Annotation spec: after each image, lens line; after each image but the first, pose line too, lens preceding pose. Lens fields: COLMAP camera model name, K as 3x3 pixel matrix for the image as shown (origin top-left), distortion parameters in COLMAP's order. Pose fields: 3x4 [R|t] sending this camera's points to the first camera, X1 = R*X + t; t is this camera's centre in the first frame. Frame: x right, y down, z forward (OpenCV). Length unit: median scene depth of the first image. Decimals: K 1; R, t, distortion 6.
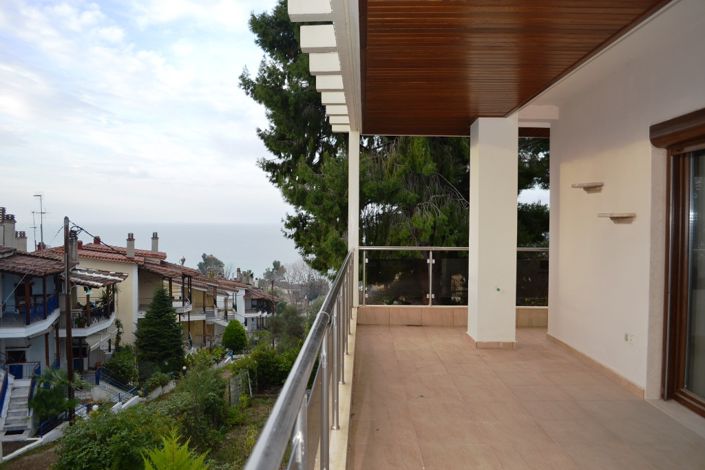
lens RADIAL K [[566.7, 0, 352.5], [0, 566.7, 235.0], [0, 0, 1]] dist [-0.081262, 0.010471]
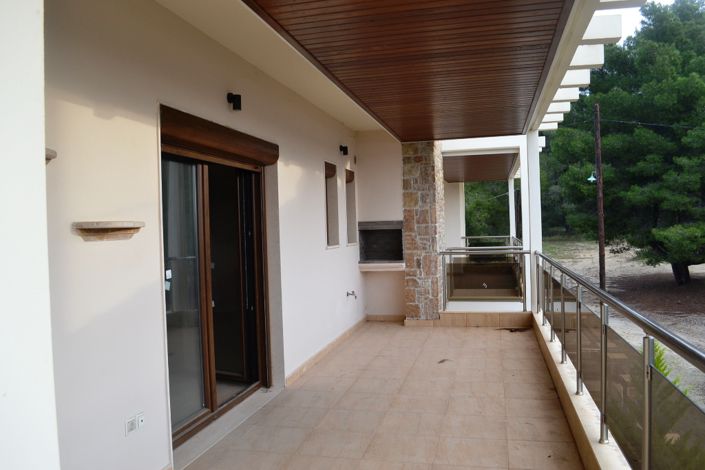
lens RADIAL K [[566.7, 0, 352.5], [0, 566.7, 235.0], [0, 0, 1]] dist [-0.081262, 0.010471]
pose [[-0.973488, 0.021135, 0.227759, 0.134722], [0.029300, 0.999041, 0.032528, -0.044004], [-0.226853, 0.038339, -0.973174, 1.827384]]
